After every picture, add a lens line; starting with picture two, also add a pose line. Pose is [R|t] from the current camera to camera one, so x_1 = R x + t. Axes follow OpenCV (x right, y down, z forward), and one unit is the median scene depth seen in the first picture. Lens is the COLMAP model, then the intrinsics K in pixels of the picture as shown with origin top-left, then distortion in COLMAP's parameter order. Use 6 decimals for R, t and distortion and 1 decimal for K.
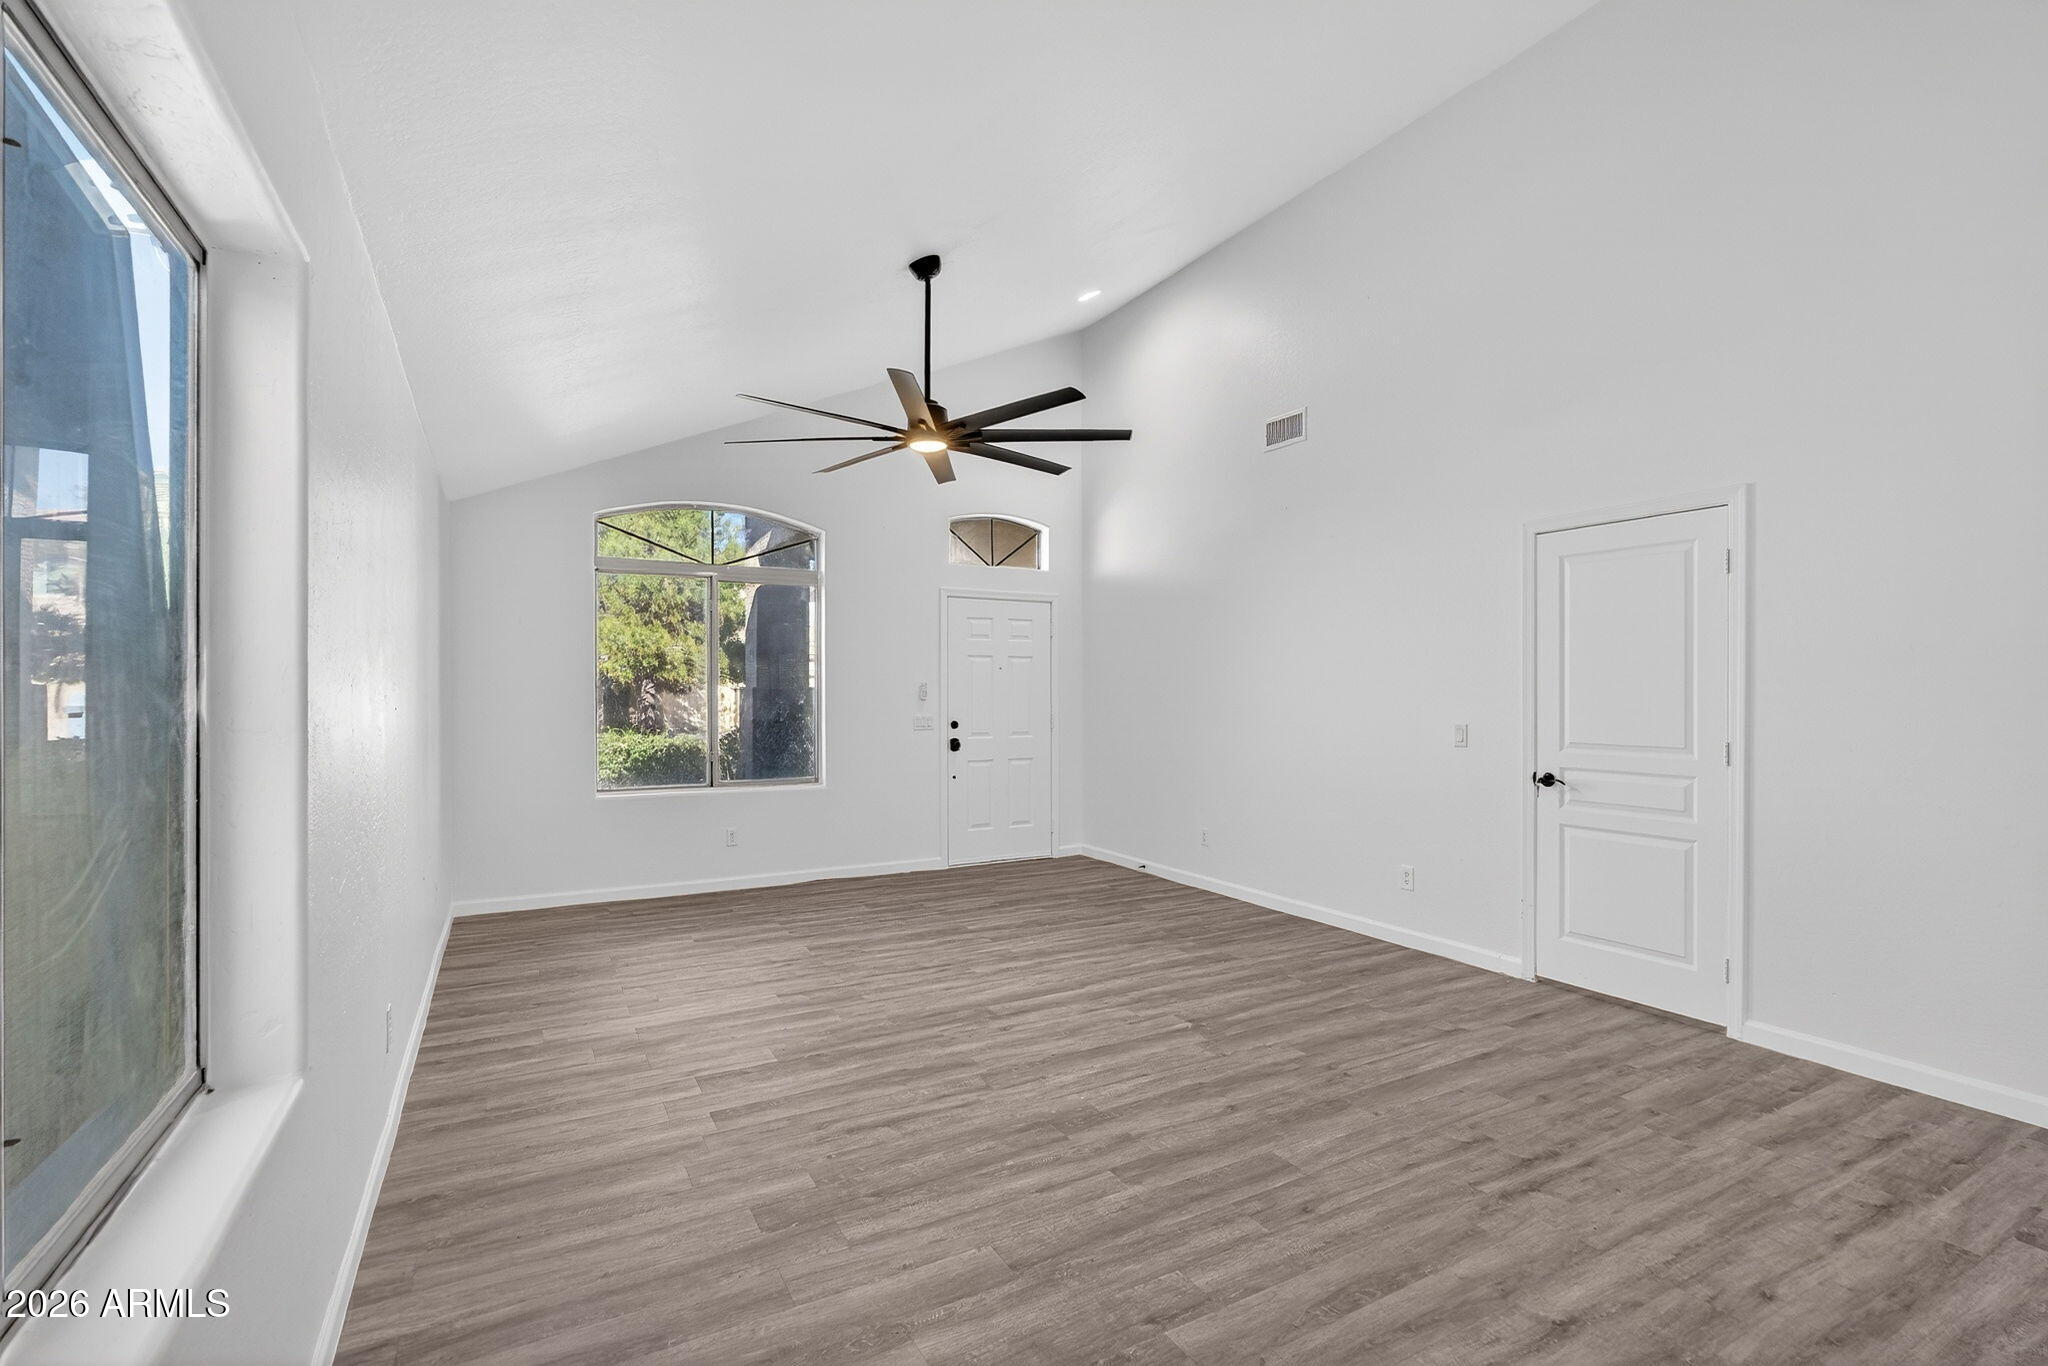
lens RADIAL K [[921.5, 0, 1014.4], [0, 921.5, 700.5], [0, 0, 1]] dist [-0.012360, 0.001118]
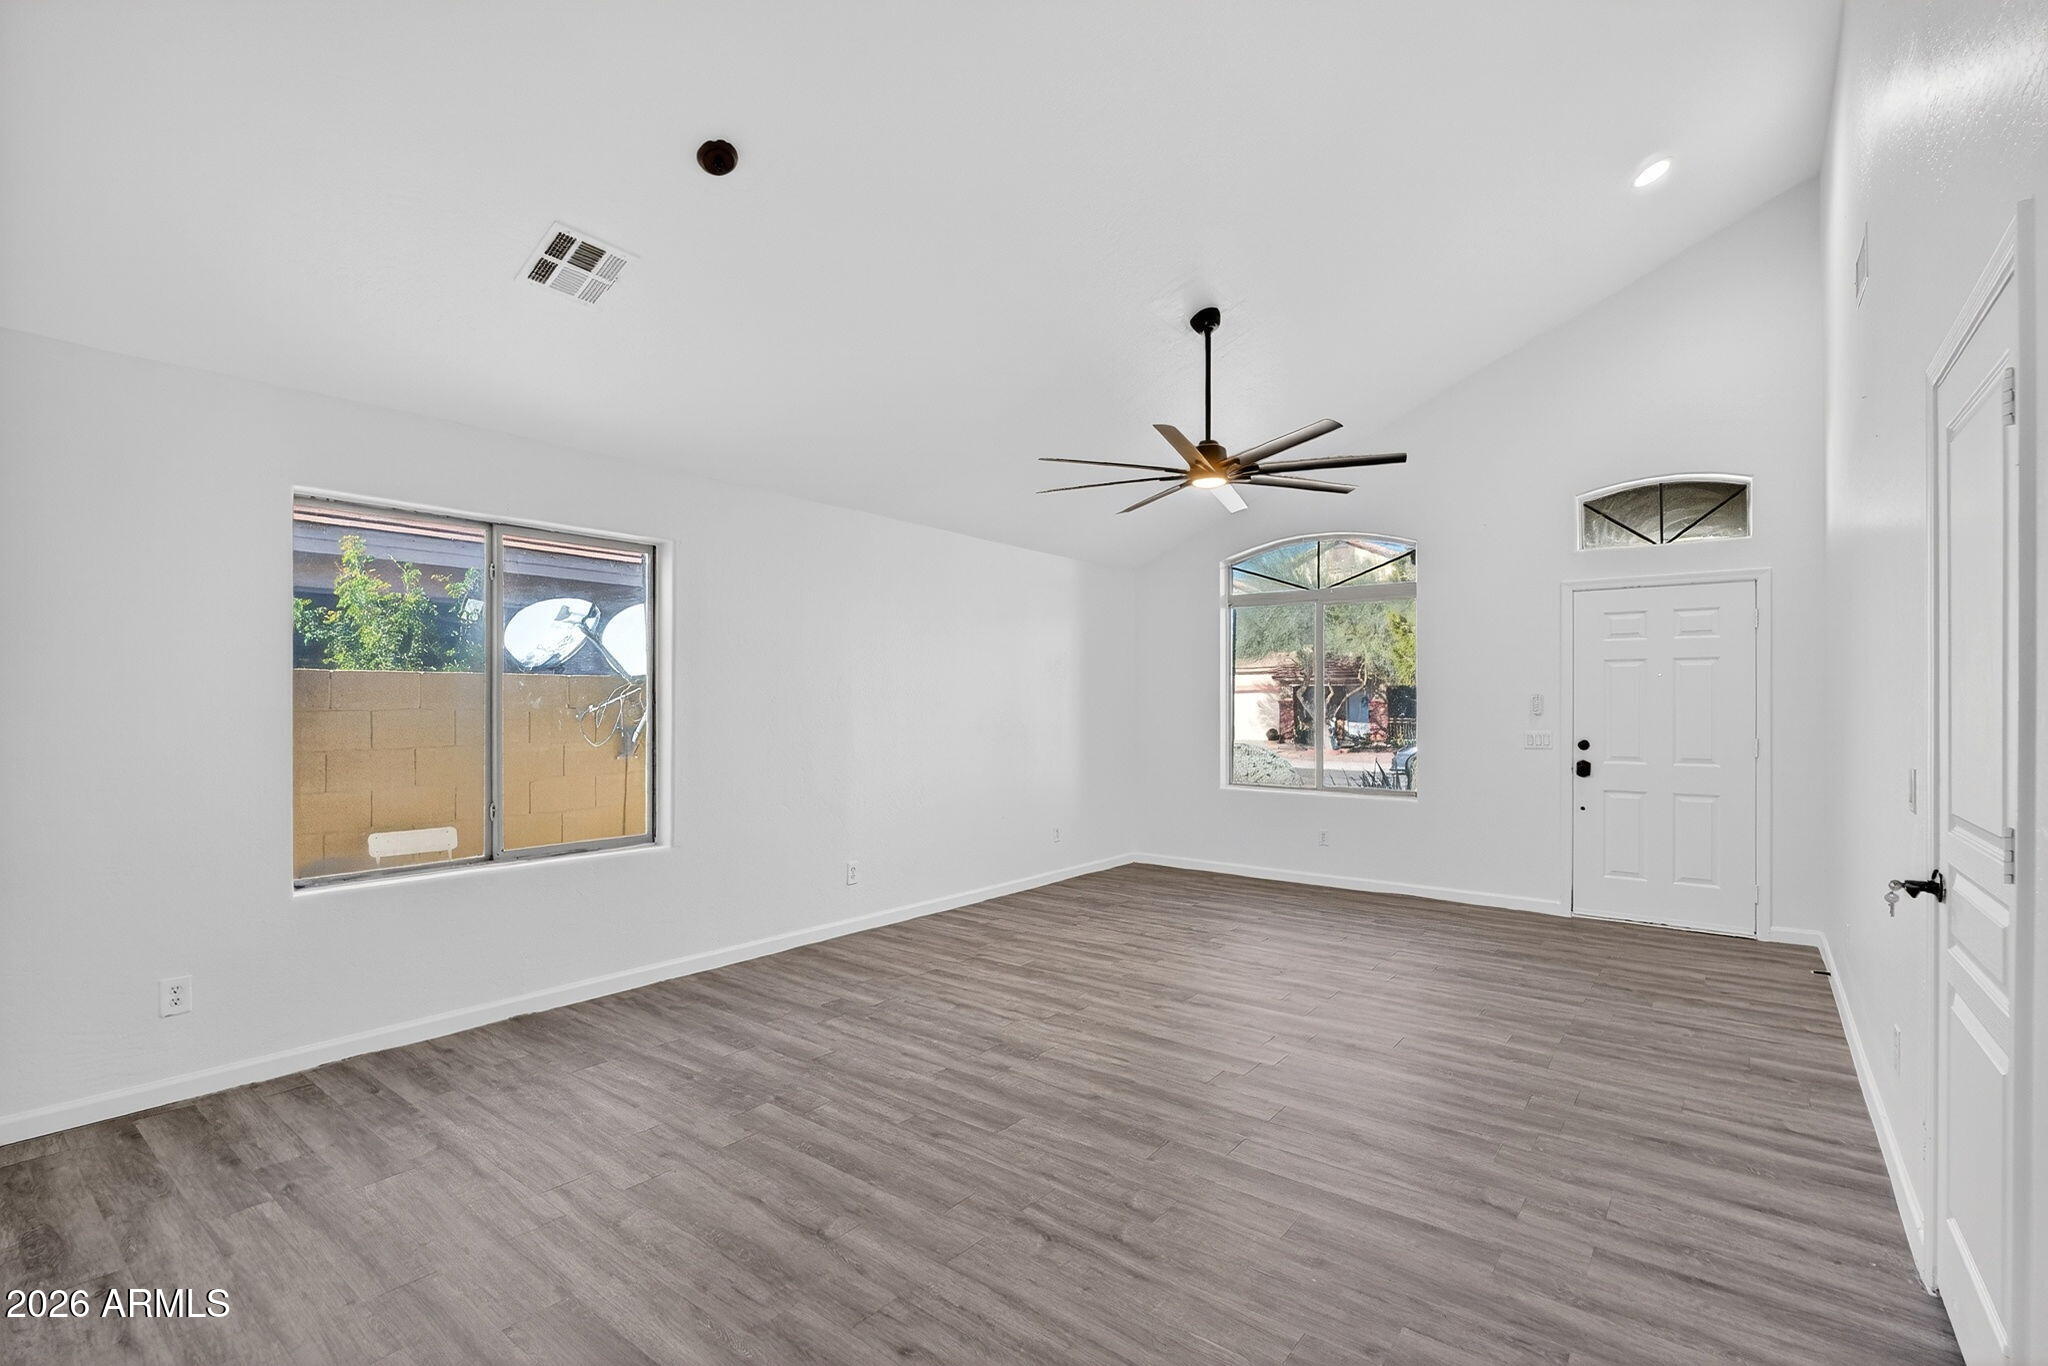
lens RADIAL K [[921.5, 0, 1014.4], [0, 921.5, 700.5], [0, 0, 1]] dist [-0.012360, 0.001118]
pose [[0.387447, -0.001519, -0.921891, 1.037361], [-0.009337, 0.999941, -0.005571, -0.008656], [0.921845, 0.010766, 0.387410, 0.434235]]
